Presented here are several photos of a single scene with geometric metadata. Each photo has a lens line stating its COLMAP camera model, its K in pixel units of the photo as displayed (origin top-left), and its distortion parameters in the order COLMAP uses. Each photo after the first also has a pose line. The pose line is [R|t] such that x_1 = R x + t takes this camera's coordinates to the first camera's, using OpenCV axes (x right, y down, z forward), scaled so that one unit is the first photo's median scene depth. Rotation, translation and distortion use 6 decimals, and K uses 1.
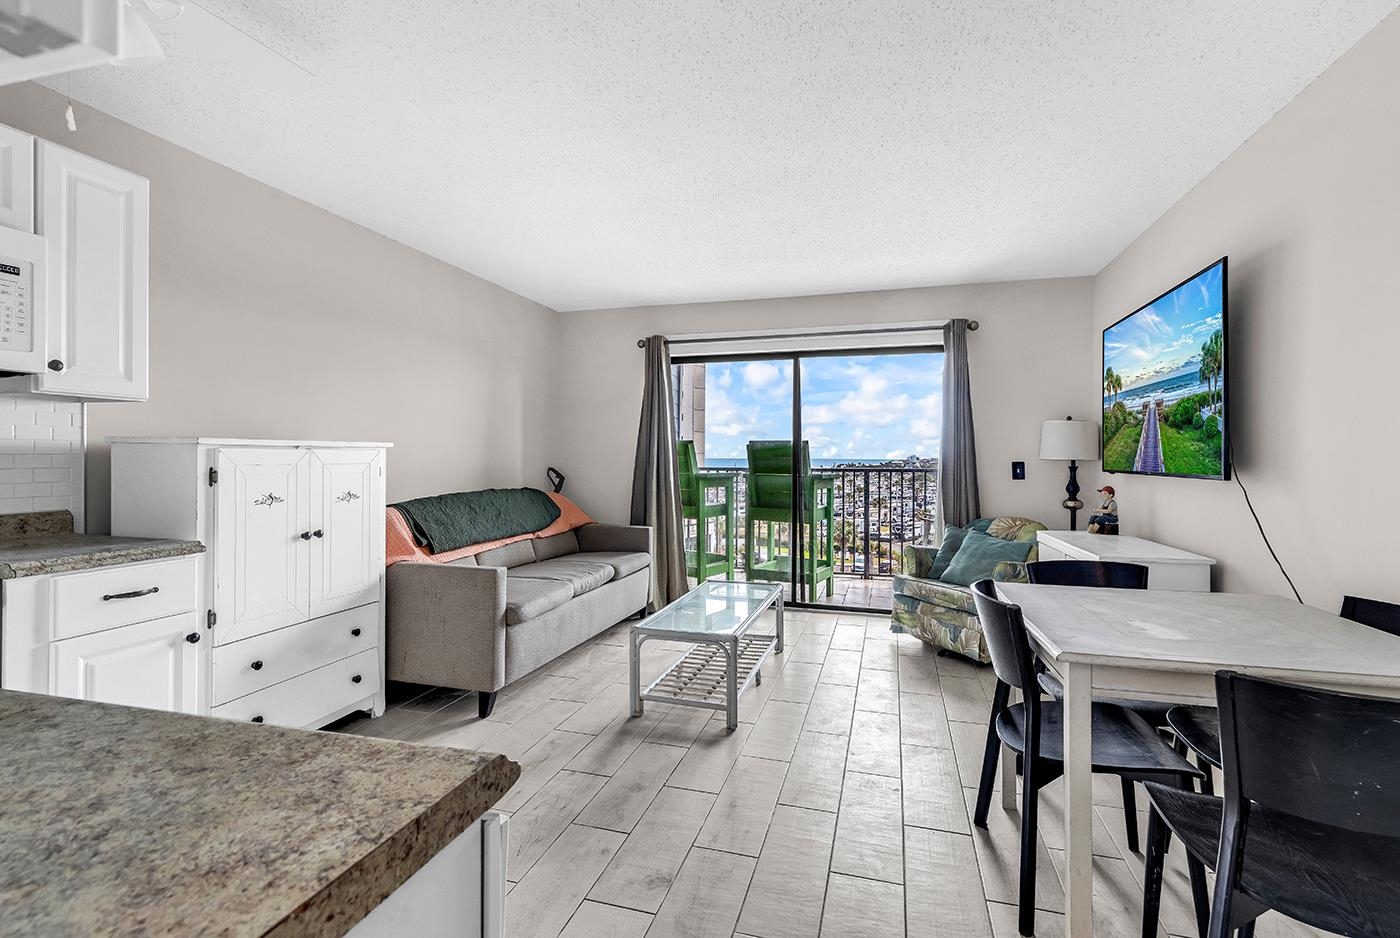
lens RADIAL K [[636.5, 0, 699.6], [0, 636.5, 456.9], [0, 0, 1]] dist [-0.000122, -0.000097]
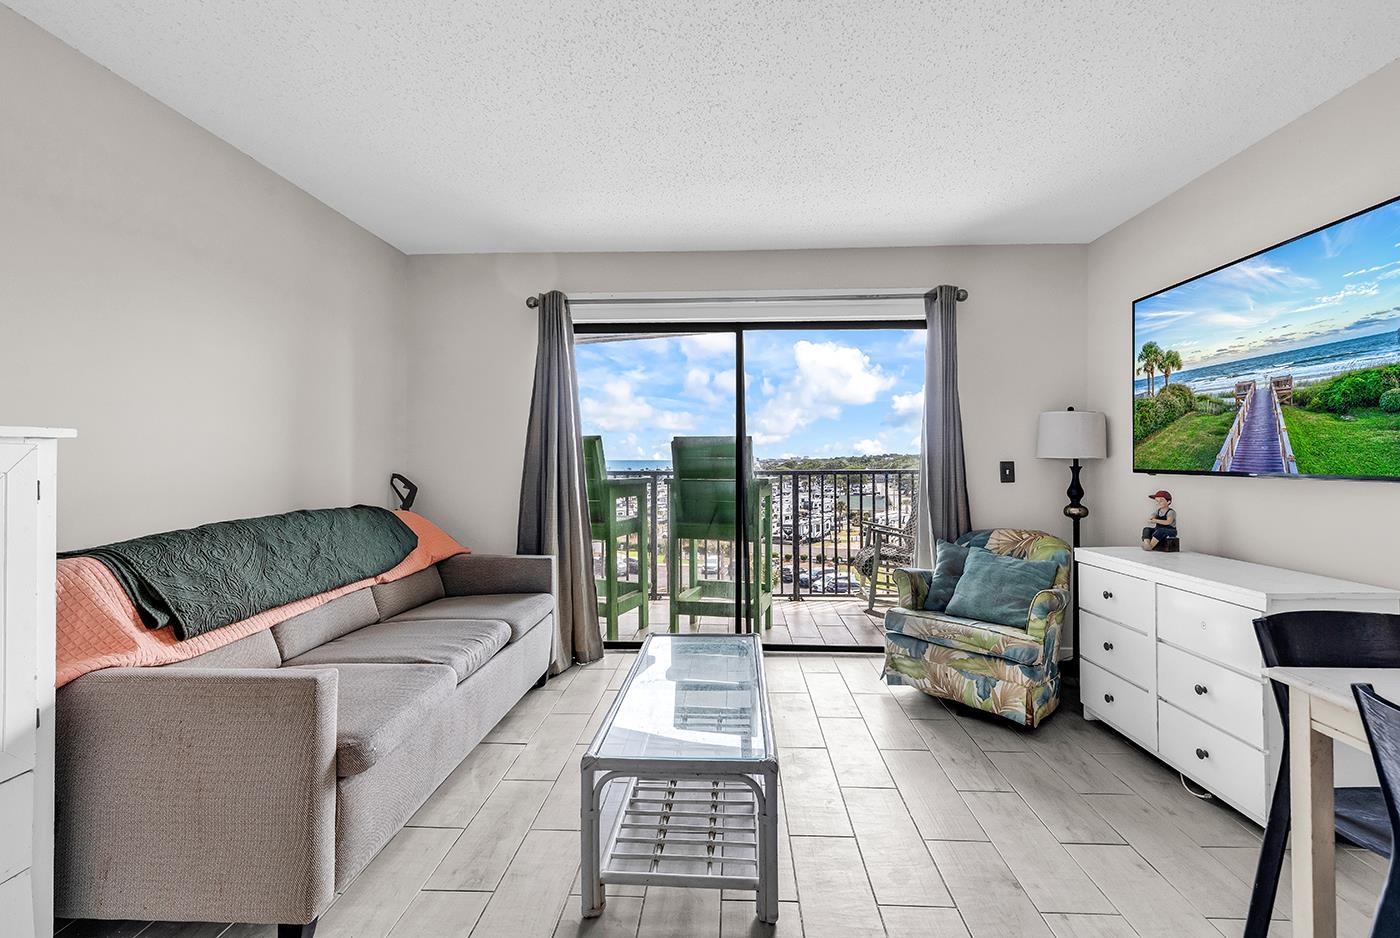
lens RADIAL K [[647.8, 0, 699.0], [0, 647.8, 458.2], [0, 0, 1]] dist [0.011955, -0.000043]
pose [[0.972282, -0.006823, 0.233710, -0.113260], [0.007031, 0.999975, -0.000057, 0.002362], [-0.233704, 0.001698, 0.972306, 0.335335]]
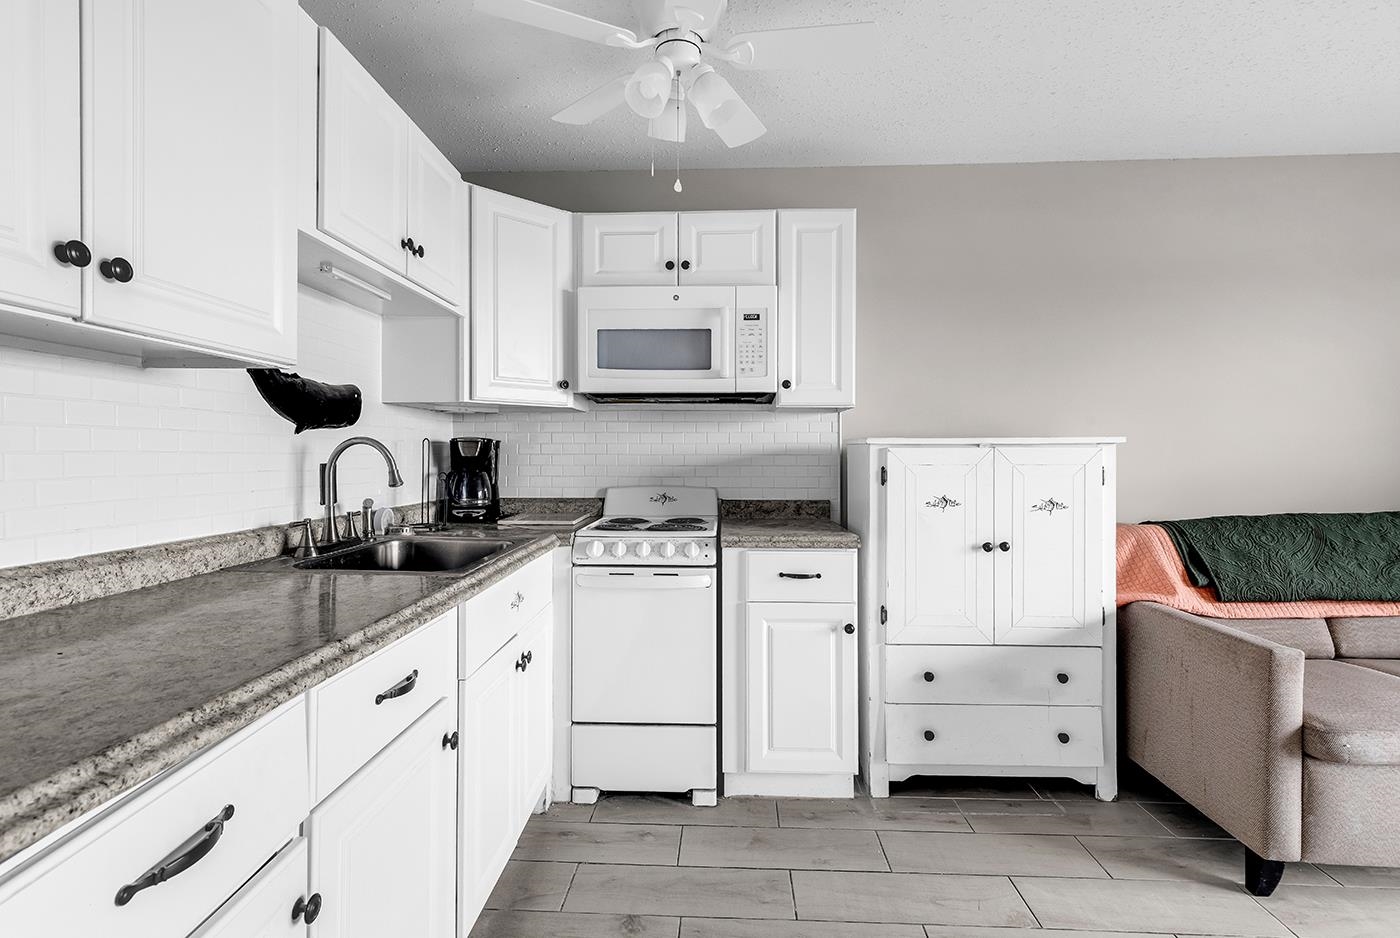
lens RADIAL K [[636.5, 0, 699.6], [0, 636.5, 456.9], [0, 0, 1]] dist [-0.000122, -0.000097]
pose [[0.242991, -0.006472, -0.970007, 0.092598], [0.000533, 0.999978, -0.006539, 0.004468], [0.970029, 0.001072, 0.242989, 0.283498]]
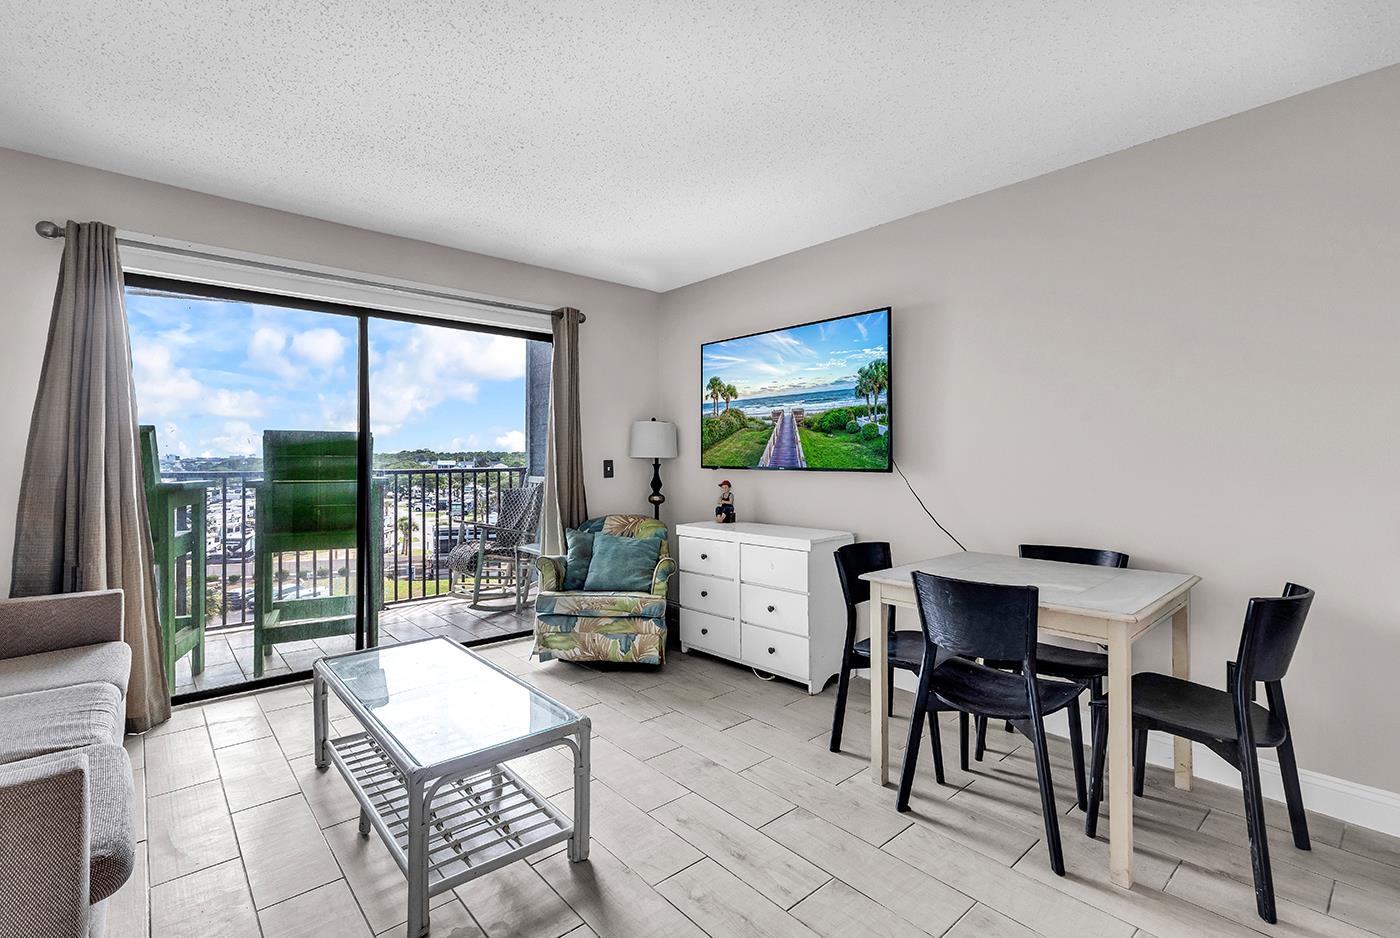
lens RADIAL K [[640.1, 0, 709.3], [0, 640.1, 451.2], [0, 0, 1]] dist [0.021364, -0.000171]
pose [[0.531465, 0.006998, 0.847051, -0.349117], [0.000034, 0.999966, -0.008283, 0.002517], [-0.847080, 0.004431, 0.531447, 0.403331]]
